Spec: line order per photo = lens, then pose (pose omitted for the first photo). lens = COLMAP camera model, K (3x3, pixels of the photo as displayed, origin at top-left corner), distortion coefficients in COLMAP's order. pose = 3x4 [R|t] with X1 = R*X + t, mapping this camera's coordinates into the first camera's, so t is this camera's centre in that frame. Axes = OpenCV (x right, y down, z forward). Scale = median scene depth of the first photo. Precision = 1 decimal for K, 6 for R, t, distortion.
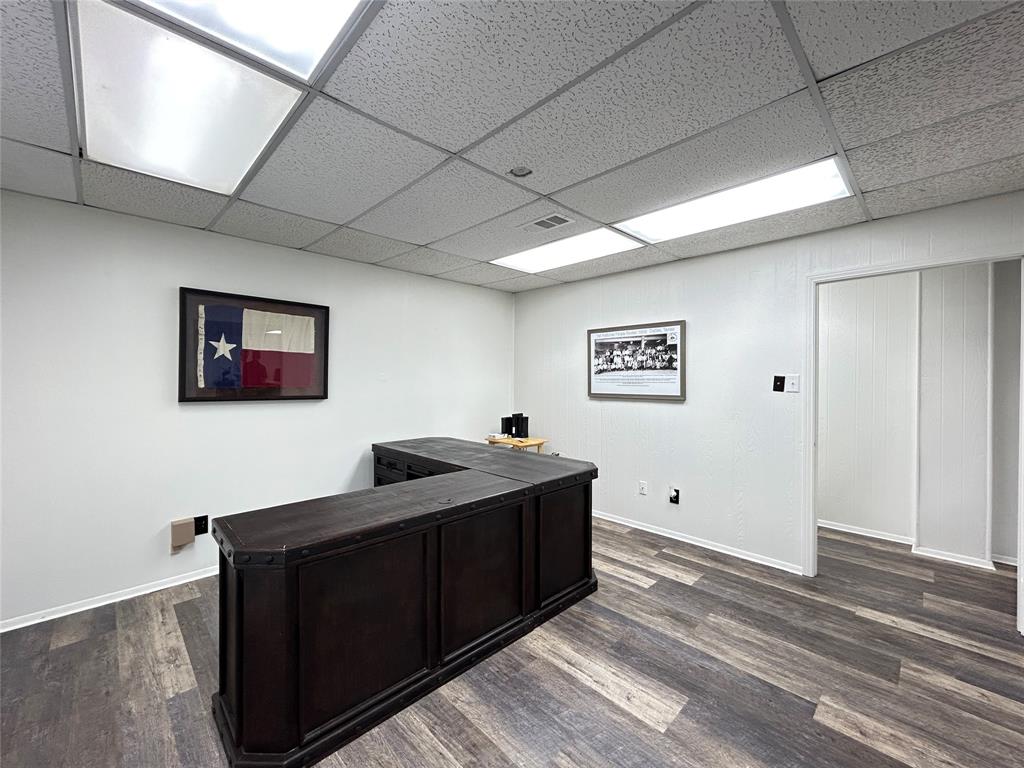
lens RADIAL K [[416.4, 0, 511.1], [0, 416.4, 383.6], [0, 0, 1]] dist [-0.000946, 0.000860]
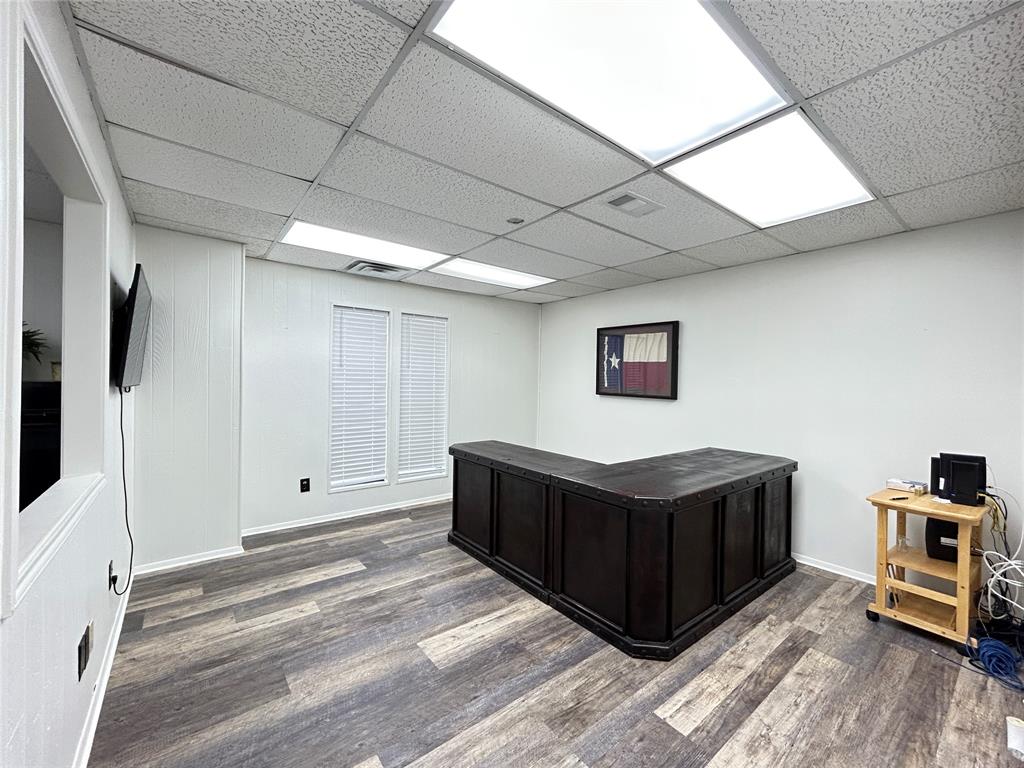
lens RADIAL K [[416.4, 0, 511.1], [0, 416.4, 383.6], [0, 0, 1]] dist [-0.000946, 0.000860]
pose [[-0.106931, 0.004082, -0.994258, 0.976712], [-0.030634, 0.999503, 0.007399, -0.003436], [0.993794, 0.031250, -0.106753, 0.839918]]
